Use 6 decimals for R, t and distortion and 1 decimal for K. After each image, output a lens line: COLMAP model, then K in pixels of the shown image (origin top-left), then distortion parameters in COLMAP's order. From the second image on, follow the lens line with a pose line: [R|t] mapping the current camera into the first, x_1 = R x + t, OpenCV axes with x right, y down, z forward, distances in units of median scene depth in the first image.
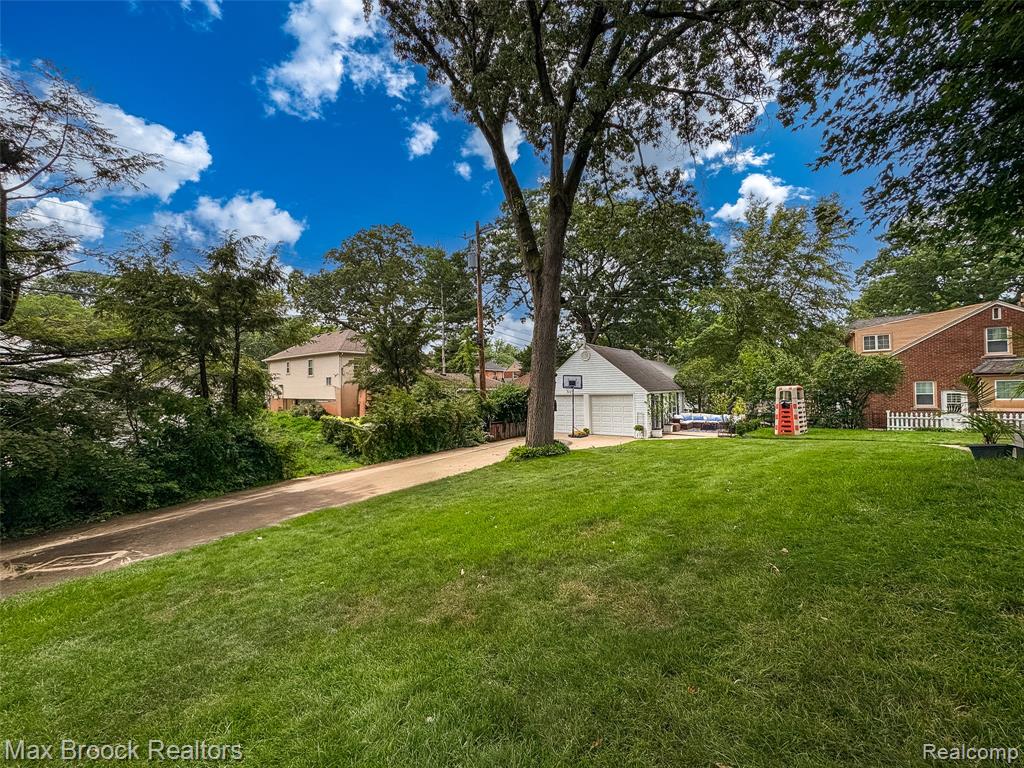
lens RADIAL K [[418.1, 0, 512.0], [0, 418.1, 384.0], [0, 0, 1]] dist [-0.000626, 0.000006]
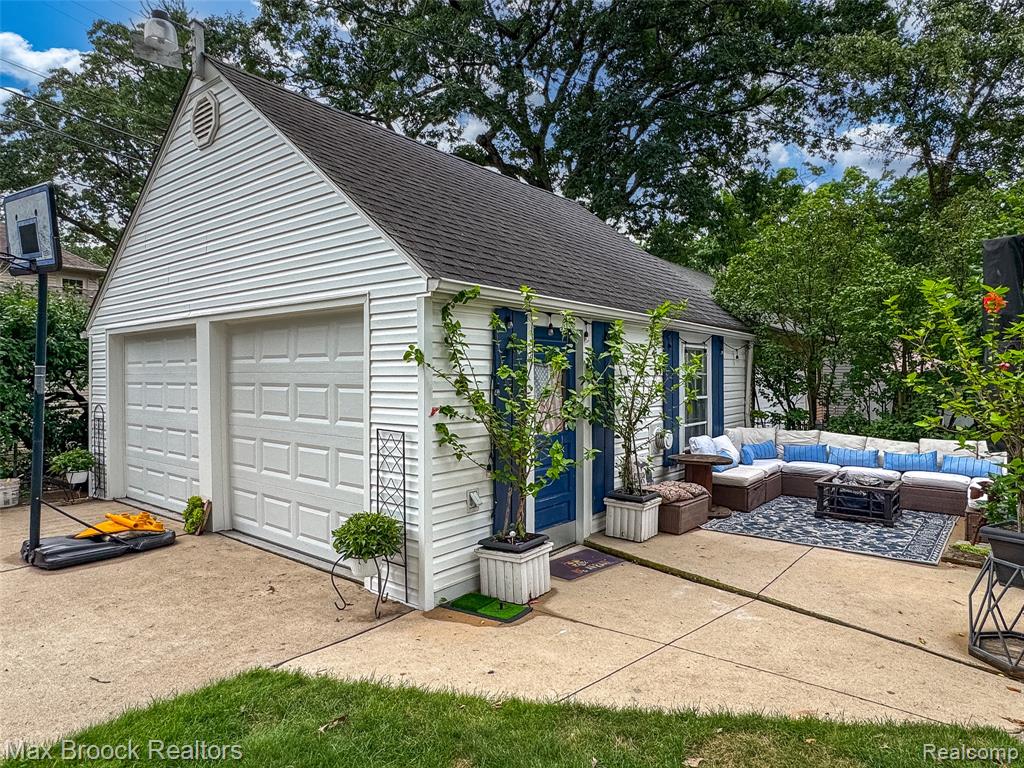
lens RADIAL K [[614.6, 0, 512.0], [0, 614.6, 384.0], [0, 0, 1]] dist [-0.037293, 0.000804]
pose [[0.999186, 0.020357, -0.034819, 0.313195], [-0.019588, 0.999560, 0.022271, 0.042664], [0.035257, -0.021571, 0.999145, 0.702249]]
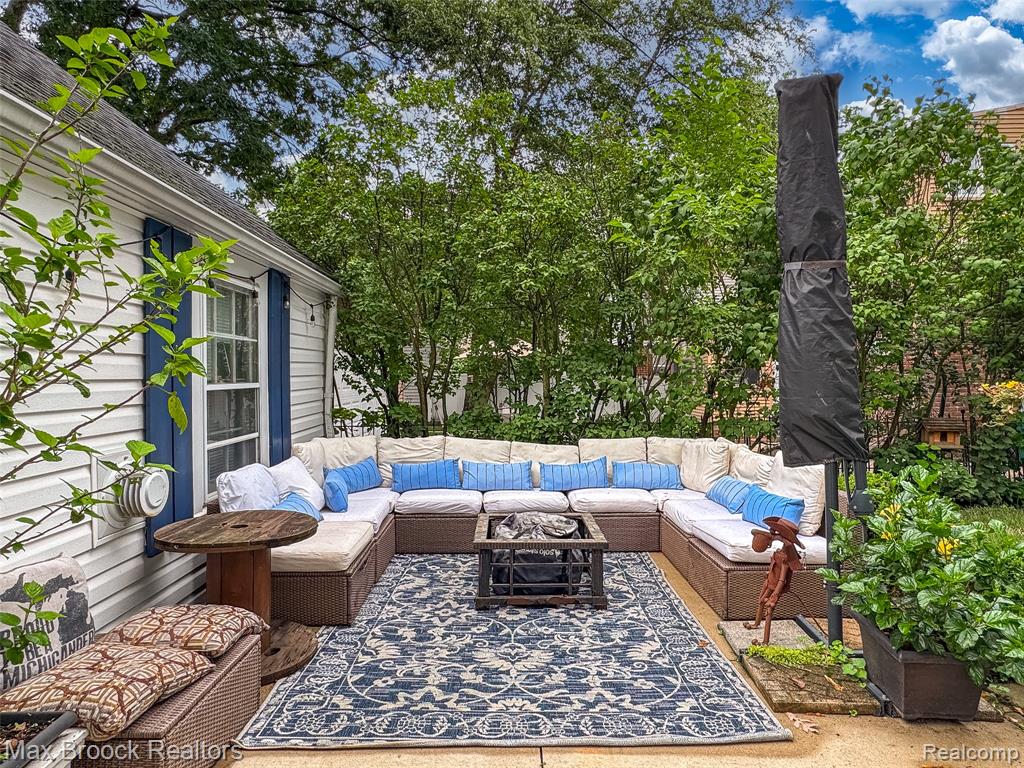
lens RADIAL K [[614.6, 0, 512.0], [0, 614.6, 384.0], [0, 0, 1]] dist [-0.037293, 0.000804]
pose [[0.794856, 0.006393, 0.606765, 0.363839], [-0.016436, 0.999804, 0.010996, 0.052244], [-0.606576, -0.018713, 0.794805, 0.870624]]
